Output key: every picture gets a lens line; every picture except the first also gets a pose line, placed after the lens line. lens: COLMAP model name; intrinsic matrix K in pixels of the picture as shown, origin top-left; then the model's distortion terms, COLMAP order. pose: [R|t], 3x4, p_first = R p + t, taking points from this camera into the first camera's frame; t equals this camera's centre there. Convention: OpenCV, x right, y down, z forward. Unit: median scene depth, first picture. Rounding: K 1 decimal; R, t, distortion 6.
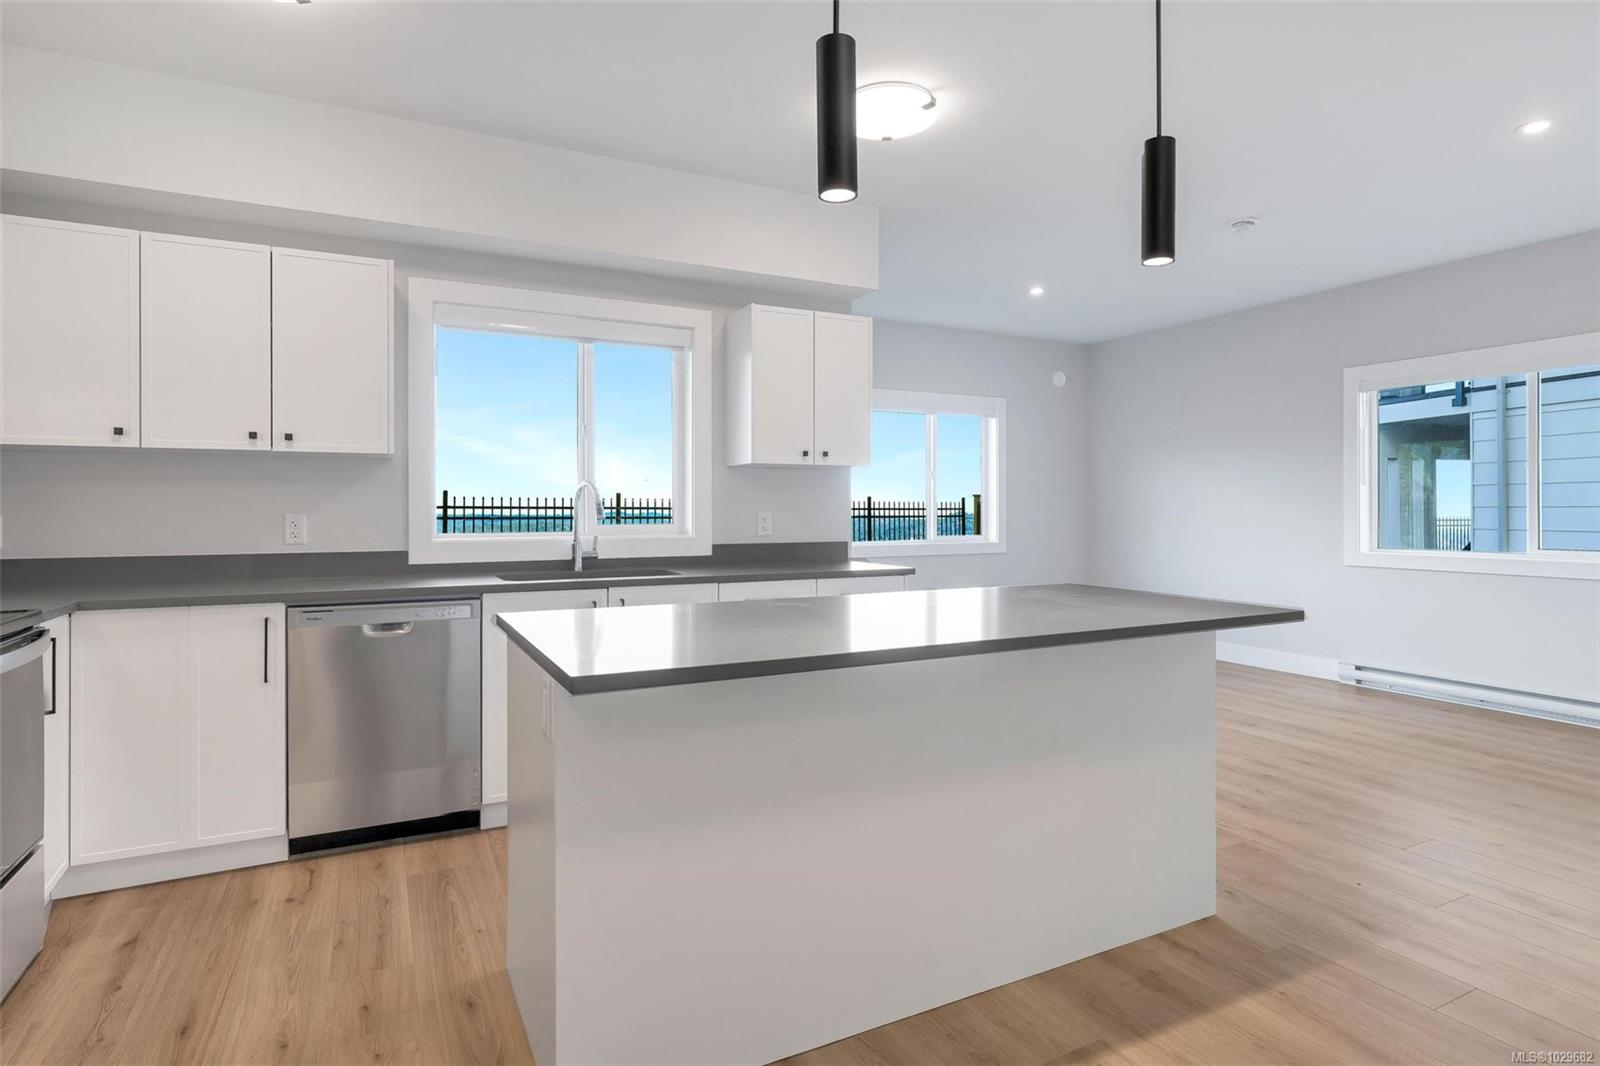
lens RADIAL K [[848.2, 0, 793.9], [0, 848.2, 514.6], [0, 0, 1]] dist [-0.003400, 0.001251]
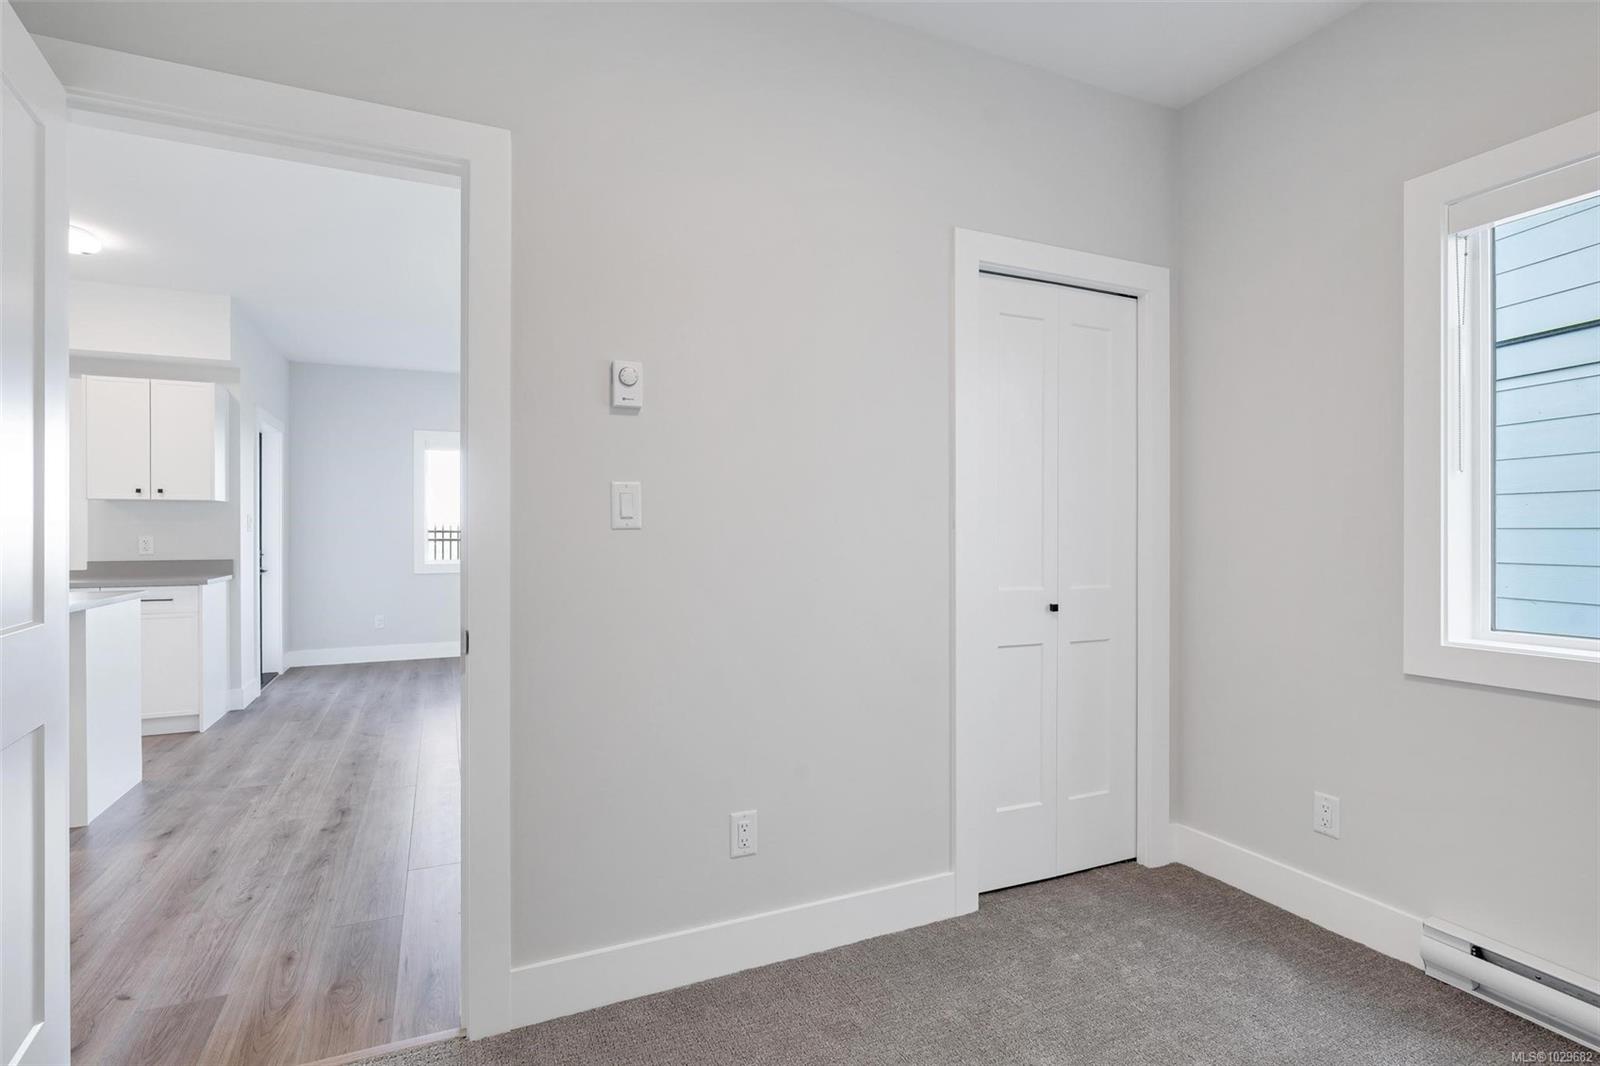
lens RADIAL K [[780.5, 0, 803.3], [0, 780.5, 534.3], [0, 0, 1]] dist [-0.000065, -0.000159]
pose [[0.999412, 0.000001, -0.034301, 1.086759], [-0.000124, 0.999994, -0.003600, -0.001615], [0.034301, 0.003602, 0.999405, -0.150381]]
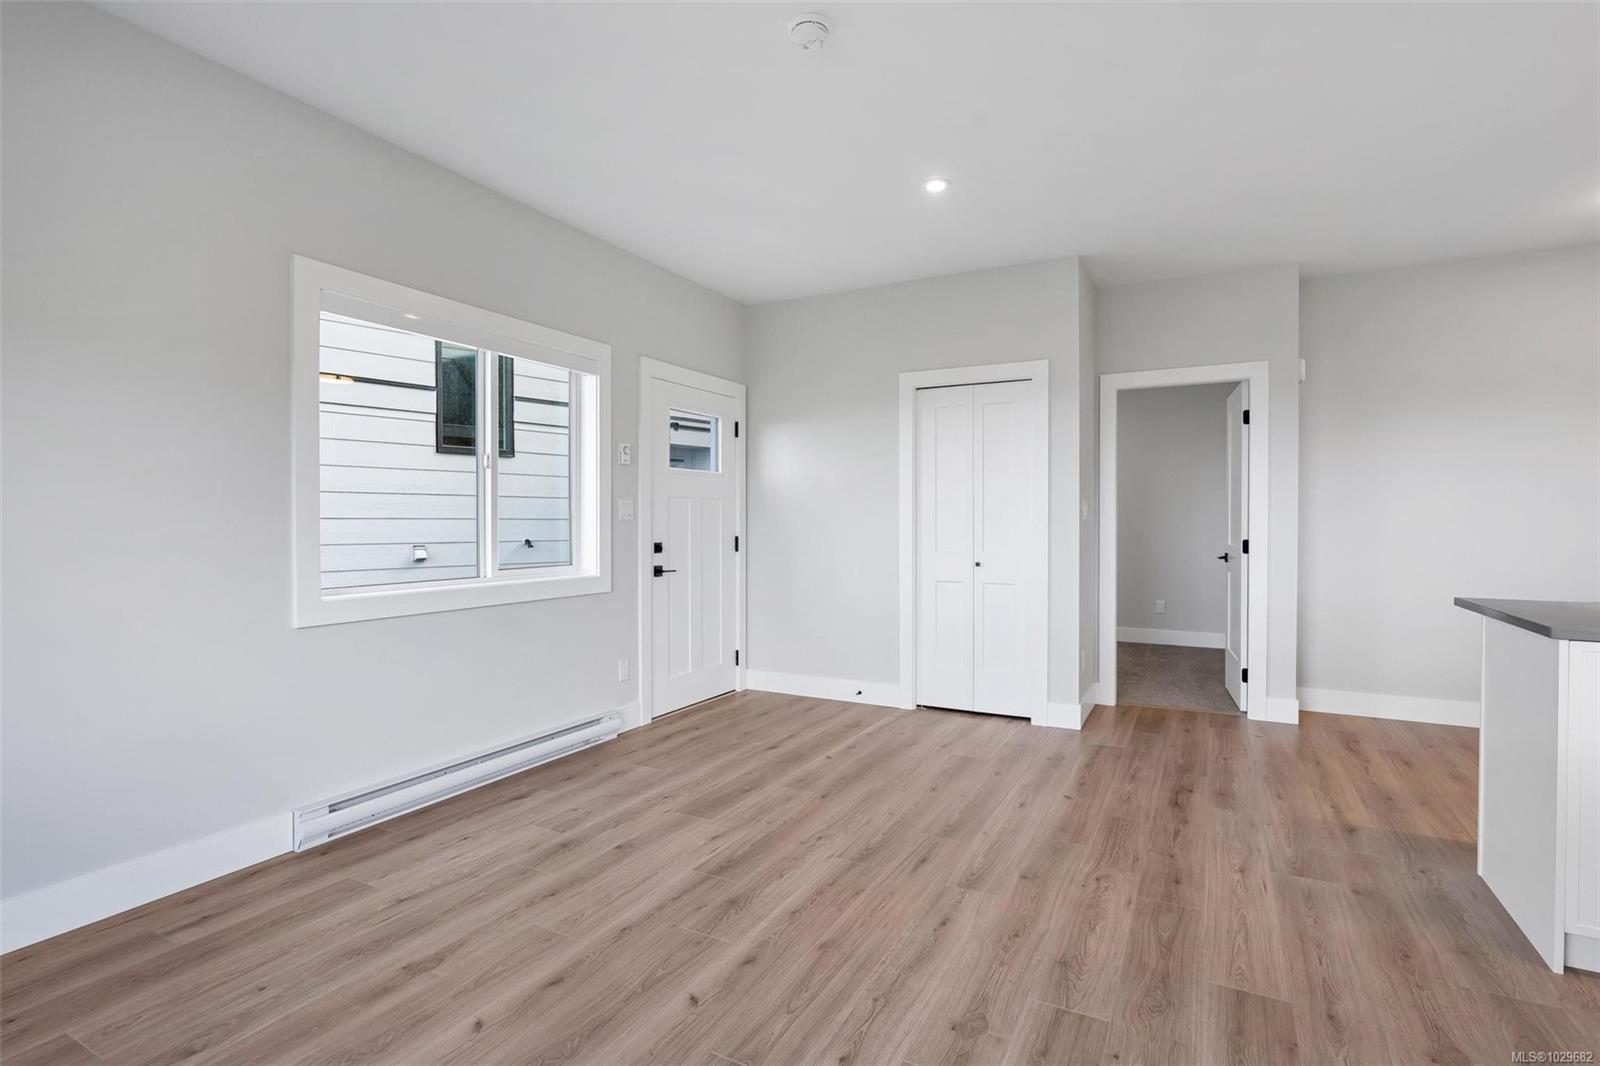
lens RADIAL K [[788.3, 0, 795.2], [0, 788.3, 514.1], [0, 0, 1]] dist [0.005701, 0.000370]
pose [[-0.575143, 0.006431, 0.818028, 0.045614], [0.002590, 0.999978, -0.006040, -0.010551], [-0.818049, -0.001355, -0.575147, 1.591701]]
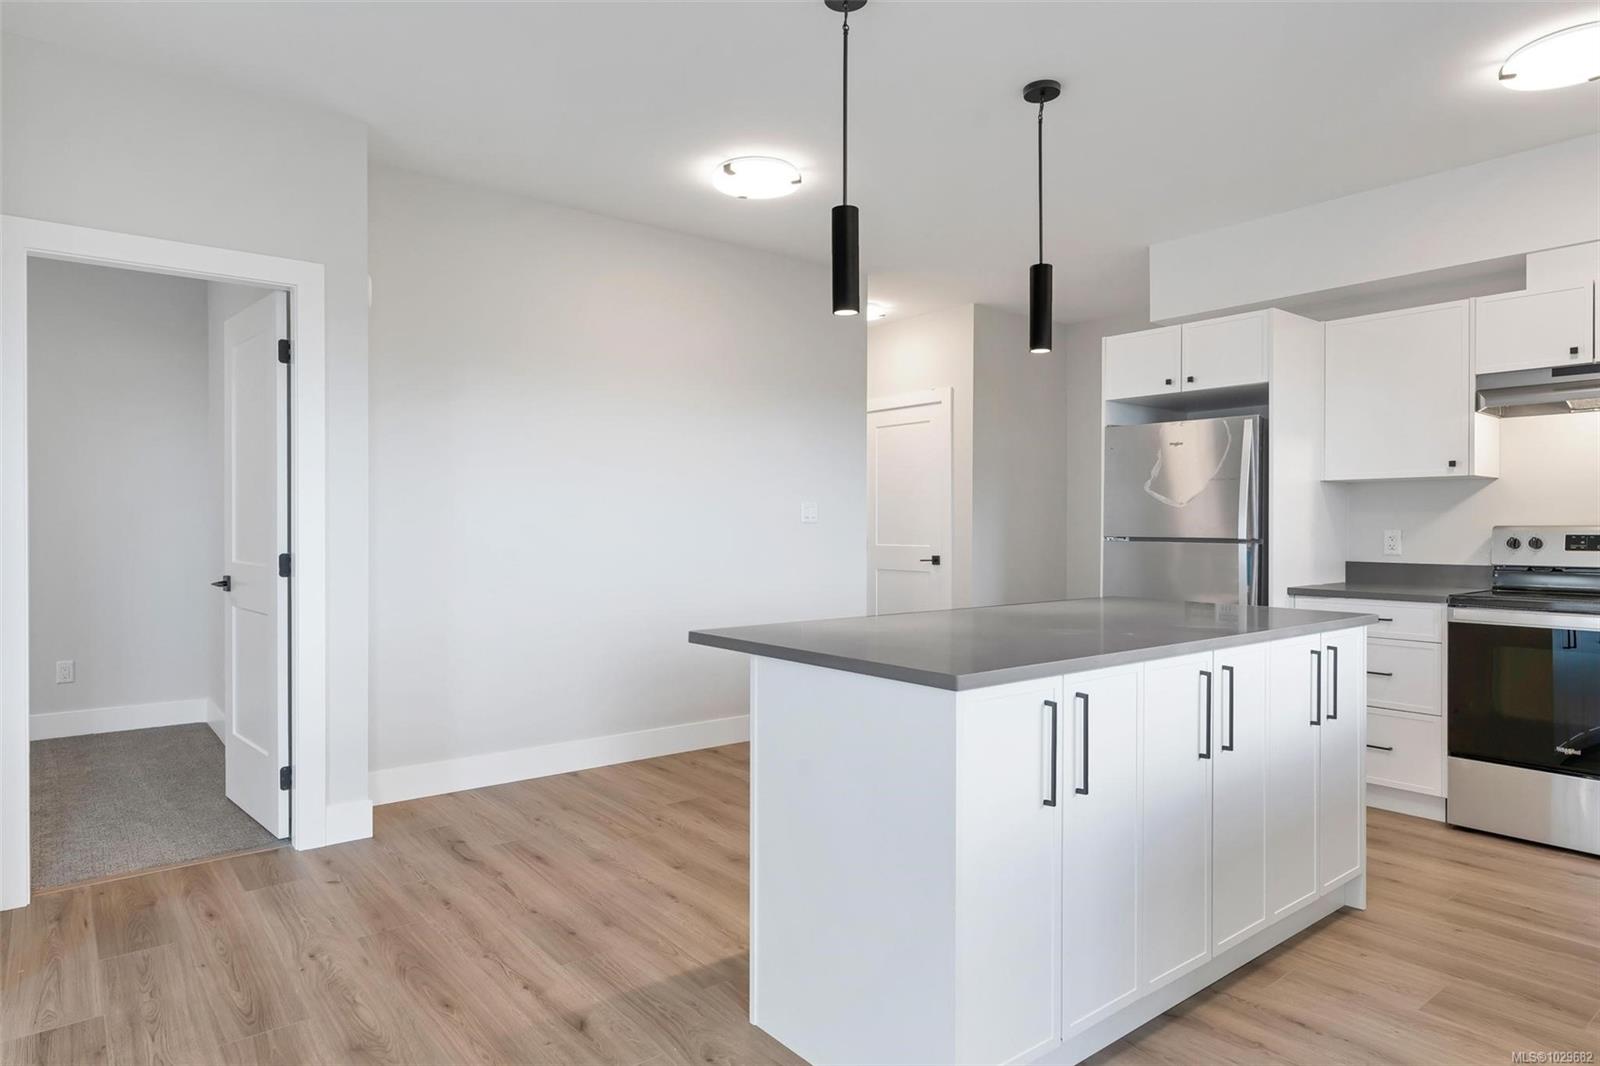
lens RADIAL K [[945.8, 0, 827.5], [0, 945.8, 530.5], [0, 0, 1]] dist [-0.006541, -0.000074]
pose [[-0.975710, 0.002017, -0.219057, 0.363247], [-0.000803, 0.999918, 0.012786, -0.010281], [0.219065, 0.012652, -0.975628, 1.269412]]
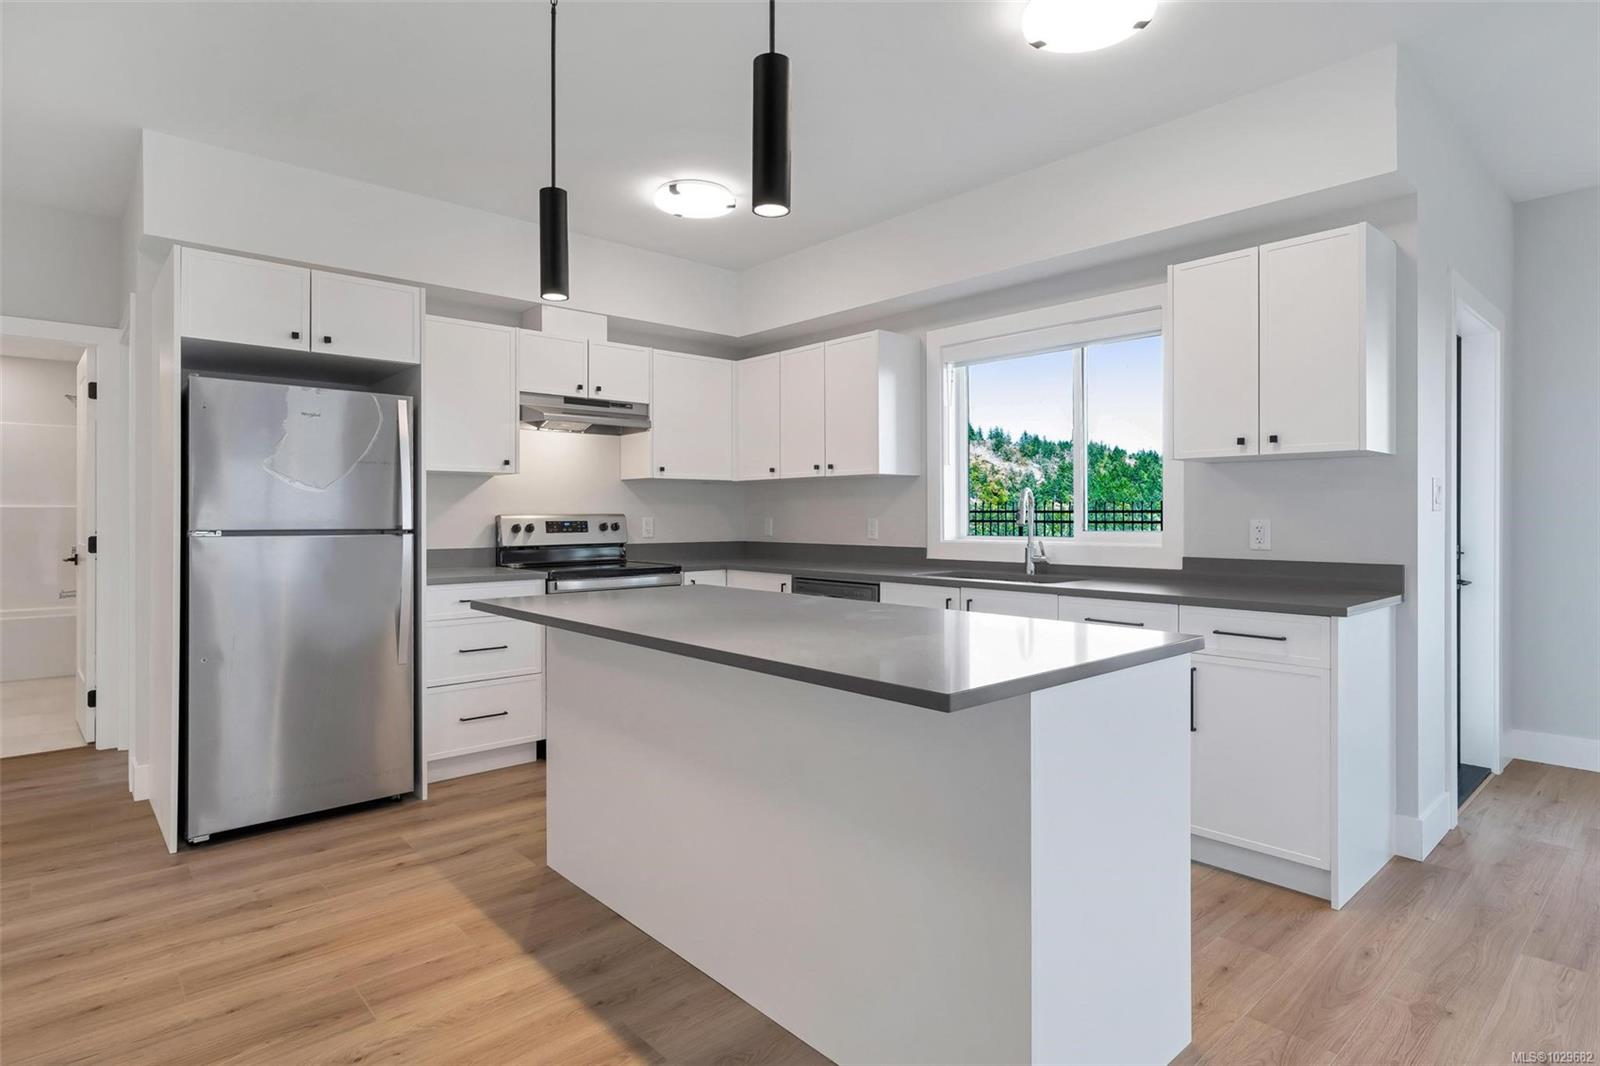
lens RADIAL K [[848.2, 0, 793.9], [0, 848.2, 514.6], [0, 0, 1]] dist [-0.003400, 0.001251]
pose [[0.259885, -0.000282, -0.965639, 0.652016], [-0.006168, 0.999979, -0.001952, -0.002831], [0.965620, 0.006463, 0.259878, 0.432251]]
